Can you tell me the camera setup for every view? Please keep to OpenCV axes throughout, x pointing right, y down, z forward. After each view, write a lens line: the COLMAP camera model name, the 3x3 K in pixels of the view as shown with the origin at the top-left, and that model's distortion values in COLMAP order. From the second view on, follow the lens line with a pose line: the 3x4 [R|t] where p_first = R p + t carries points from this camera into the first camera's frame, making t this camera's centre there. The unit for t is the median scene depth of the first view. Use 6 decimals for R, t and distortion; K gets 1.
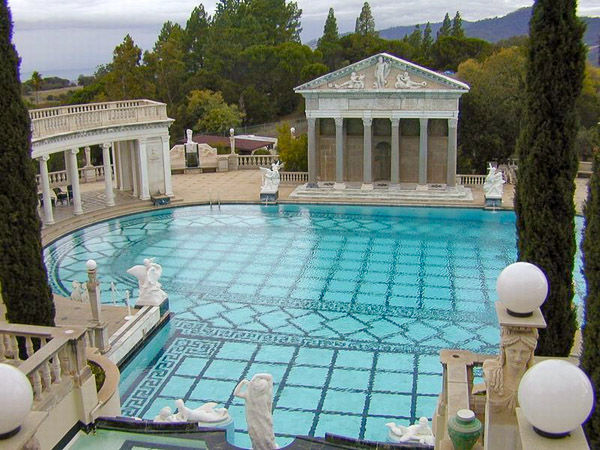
lens RADIAL K [[687.5, 0, 300.0], [0, 687.5, 225.0], [0, 0, 1]] dist [-0.162497, 0.021824]
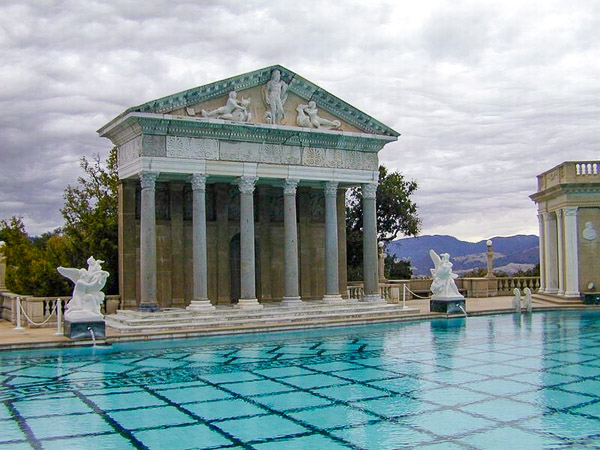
lens RADIAL K [[687.5, 0, 300.0], [0, 687.5, 225.0], [0, 0, 1]] dist [-0.162497, 0.021824]
pose [[0.761257, 0.039358, 0.647255, -0.235002], [0.171162, 0.950560, -0.259111, 0.033571], [-0.625453, 0.308036, 0.716884, 0.593776]]
